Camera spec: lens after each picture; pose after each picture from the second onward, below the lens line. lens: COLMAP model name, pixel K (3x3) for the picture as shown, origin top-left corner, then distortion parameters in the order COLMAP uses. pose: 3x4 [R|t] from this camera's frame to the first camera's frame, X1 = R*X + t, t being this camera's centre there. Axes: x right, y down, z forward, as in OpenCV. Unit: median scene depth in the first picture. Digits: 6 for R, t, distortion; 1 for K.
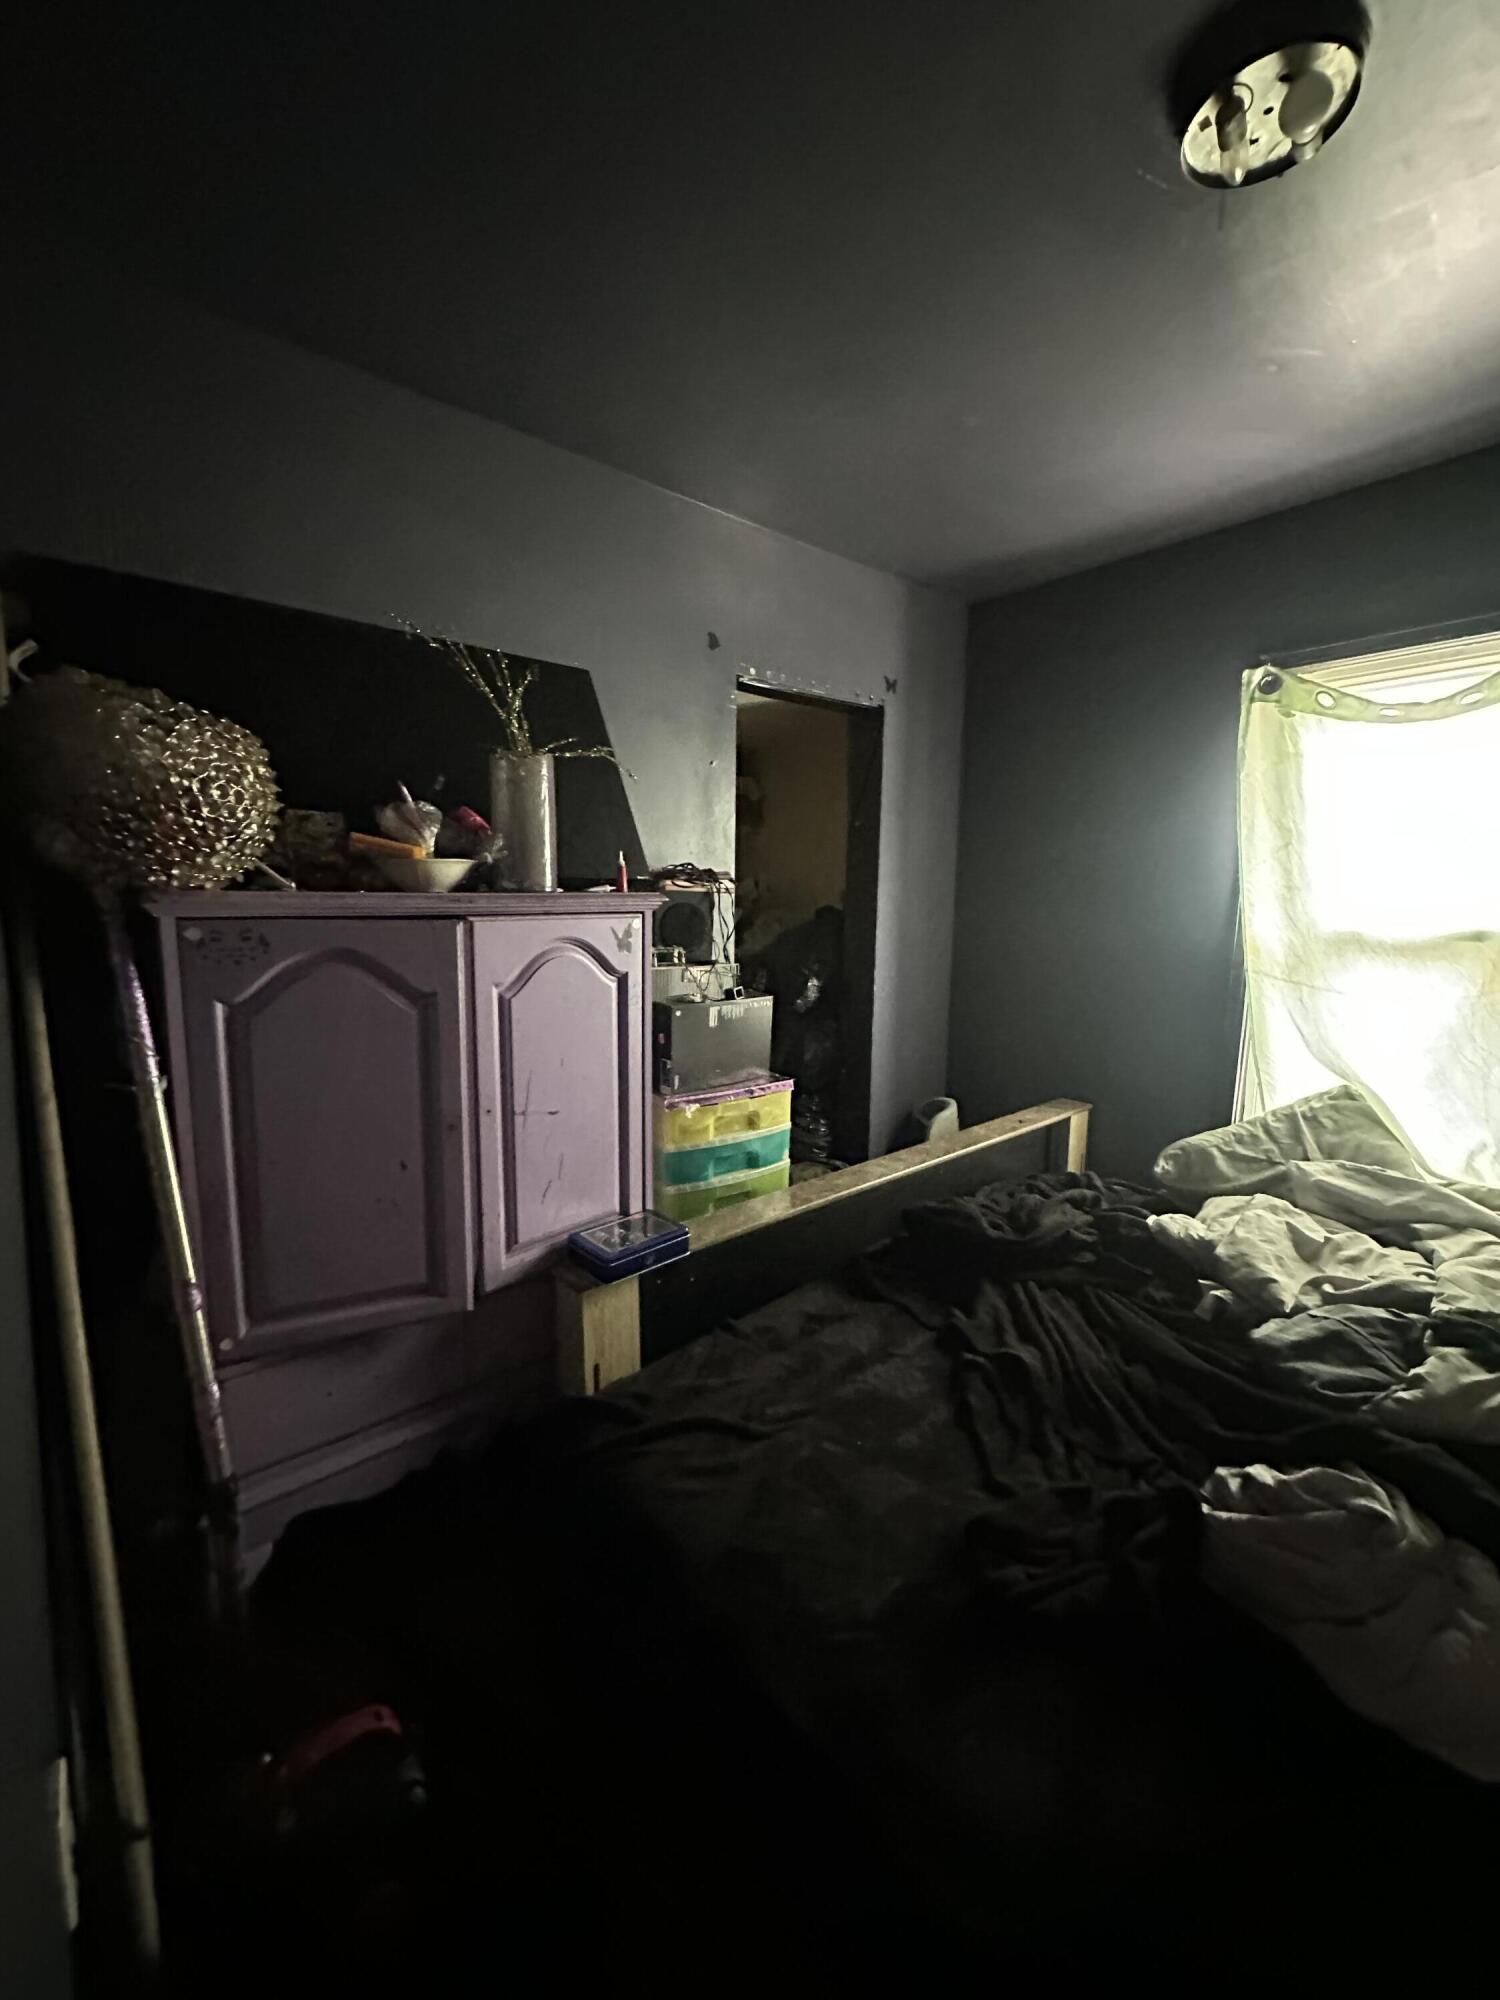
lens RADIAL K [[795.4, 0, 750.0], [0, 795.4, 1000.0], [0, 0, 1]] dist [-0.001870, 0.000327]
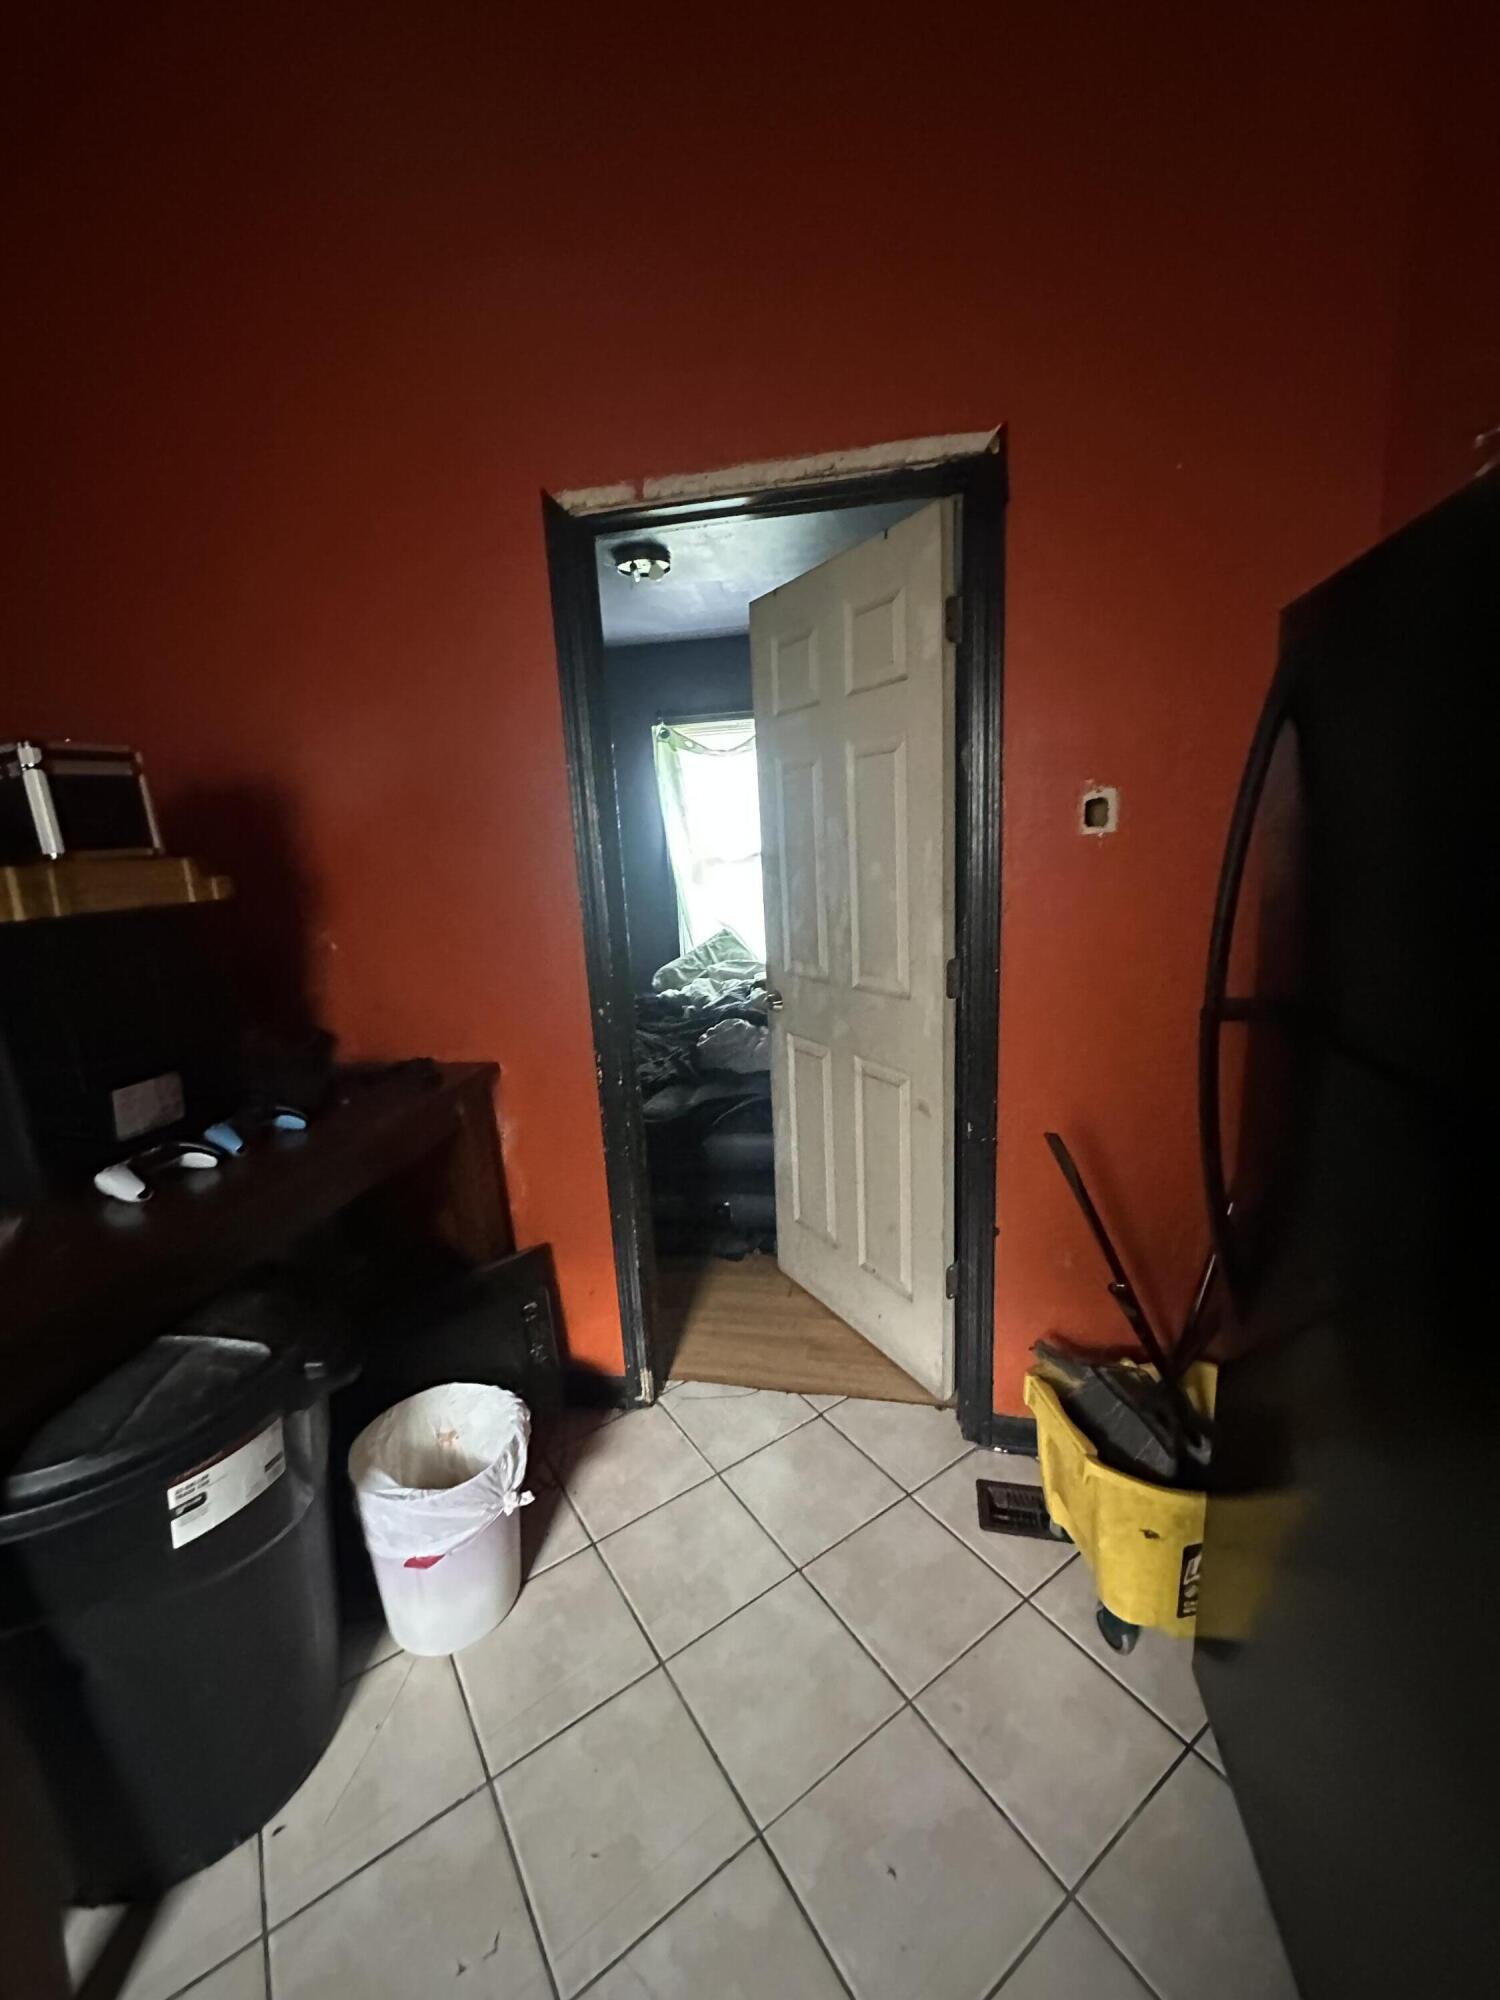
lens RADIAL K [[795.4, 0, 750.0], [0, 795.4, 1000.0], [0, 0, 1]] dist [-0.001870, 0.000327]
pose [[0.778325, -0.177416, 0.602273, -0.585738], [0.142002, 0.984132, 0.106391, 0.092237], [-0.611592, 0.002718, 0.791169, -0.831943]]
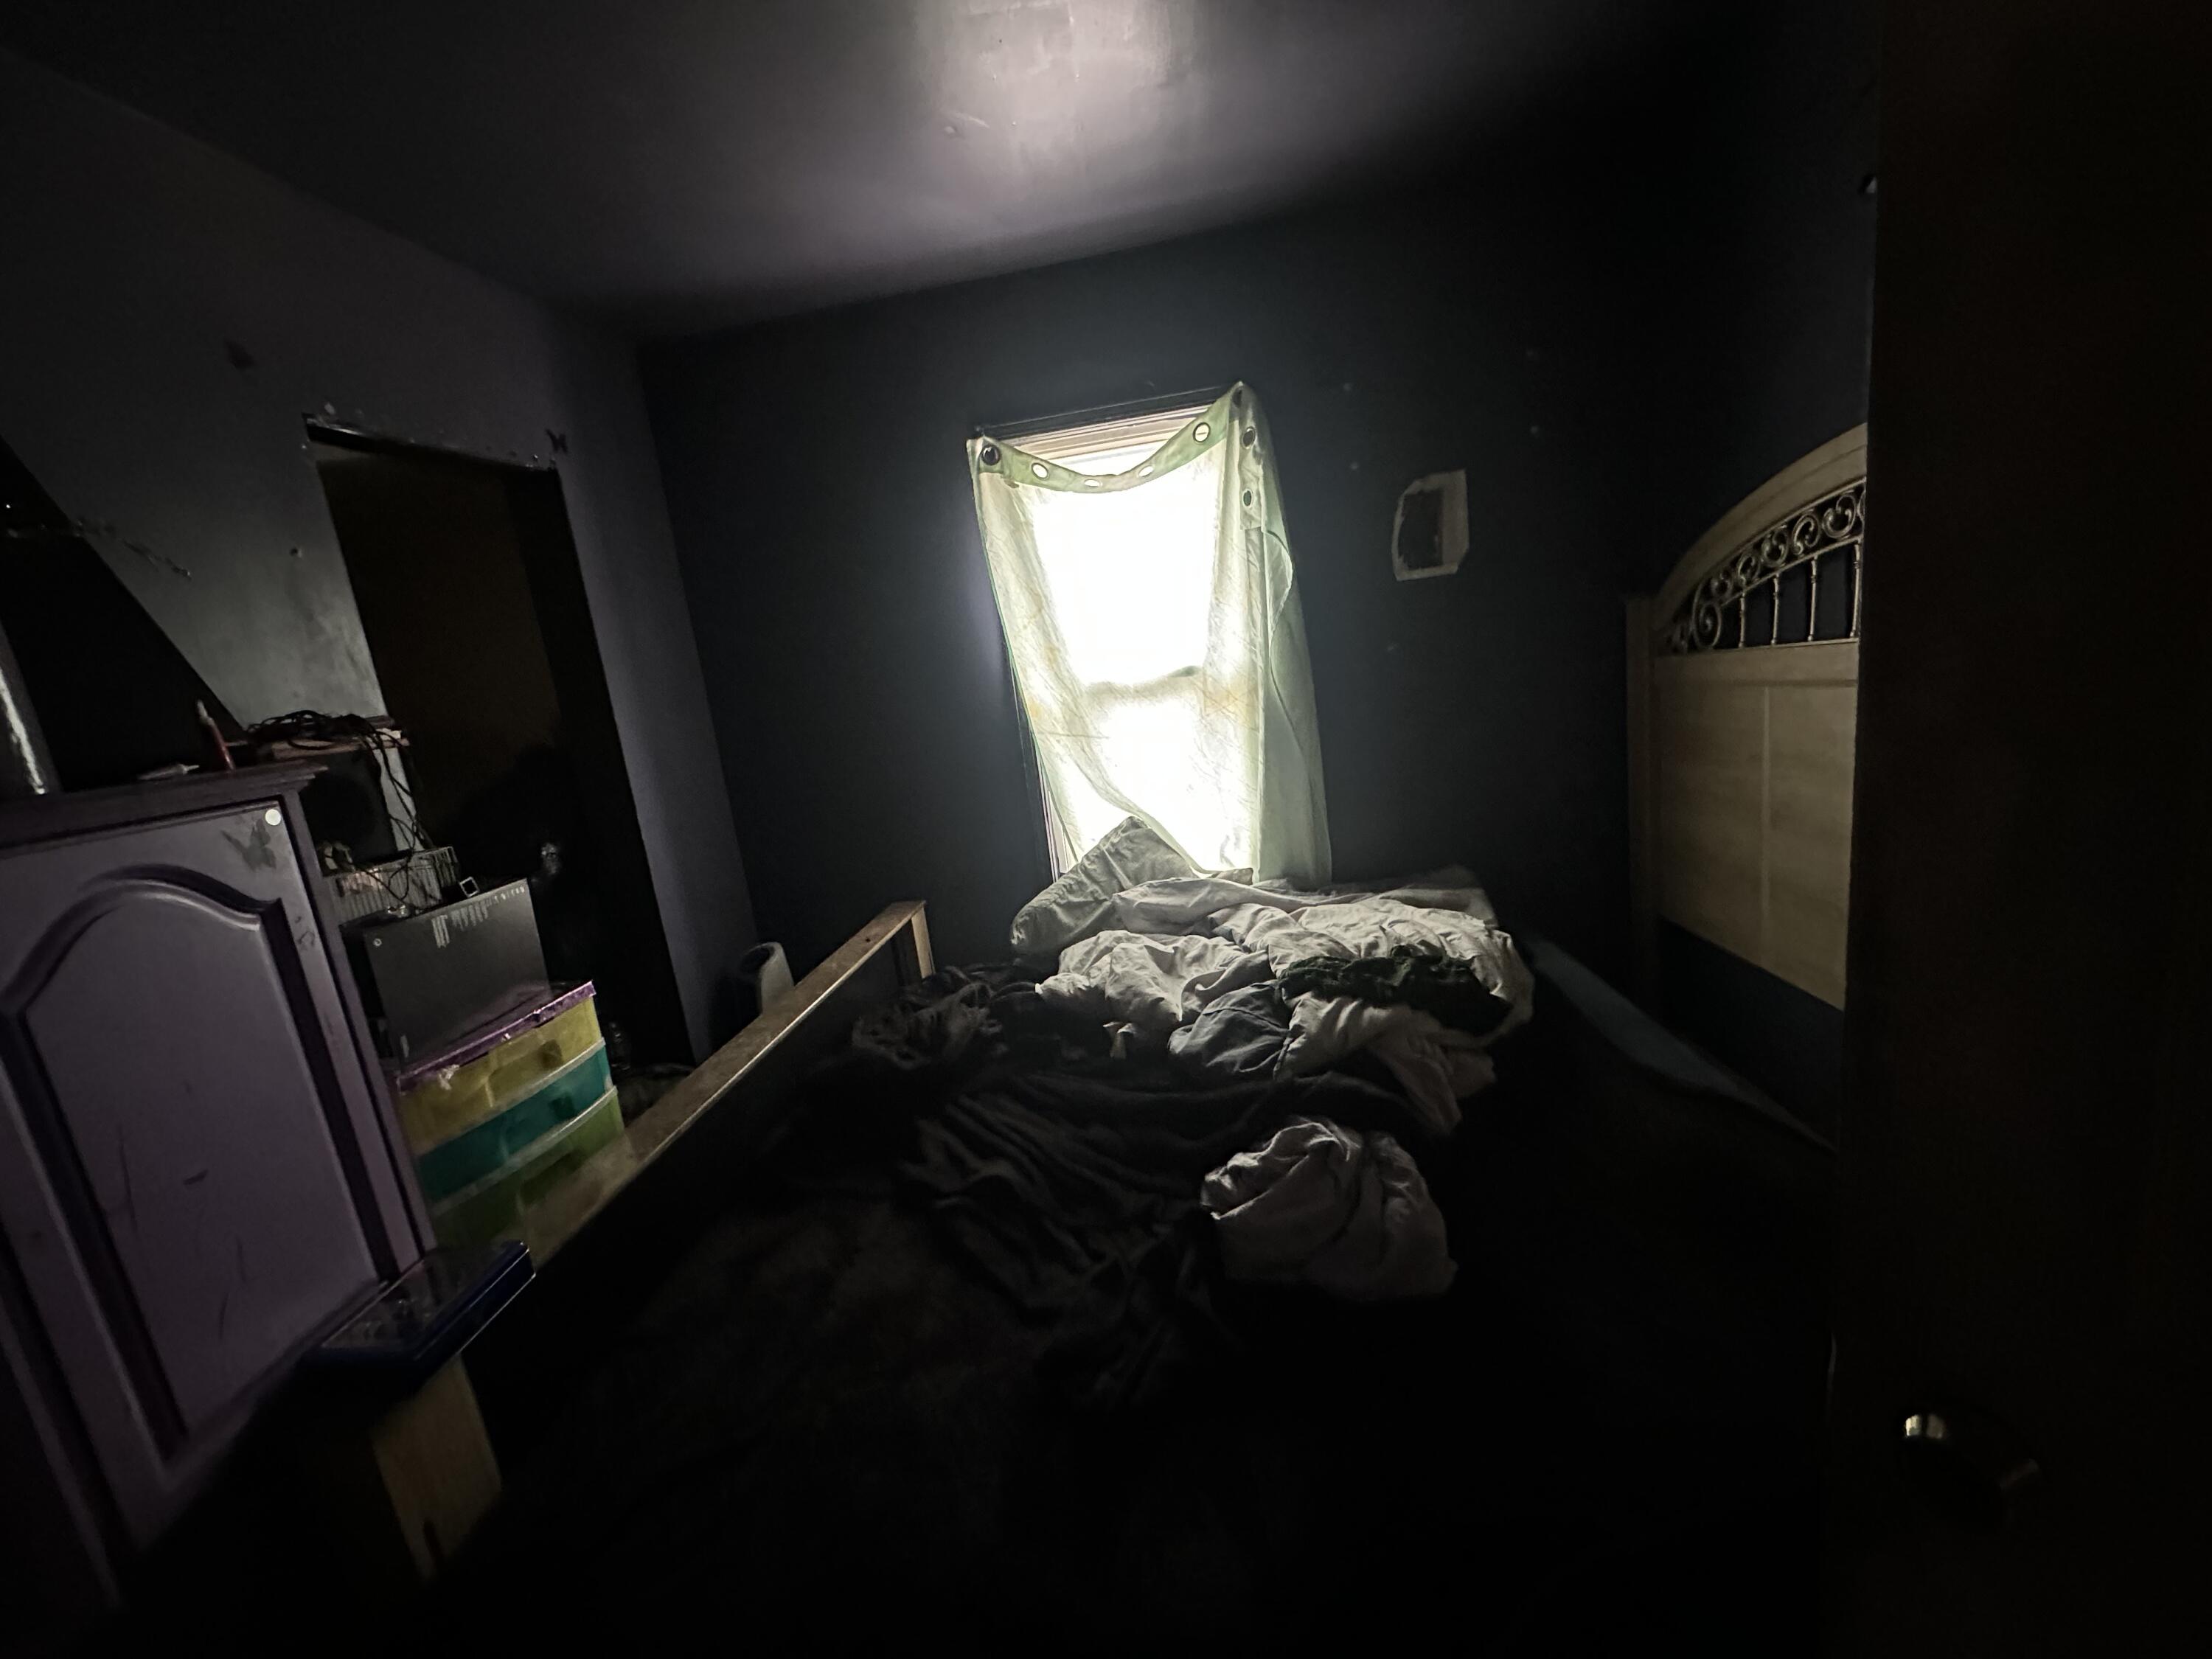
lens RADIAL K [[881.6, 0, 1106.0], [0, 881.6, 829.5], [0, 0, 1]] dist [-0.002295, 0.000238]
pose [[0.731482, -0.236469, 0.639543, -0.094971], [0.224778, 0.969136, 0.101244, -0.011610], [-0.643746, 0.069698, 0.762059, 0.081341]]
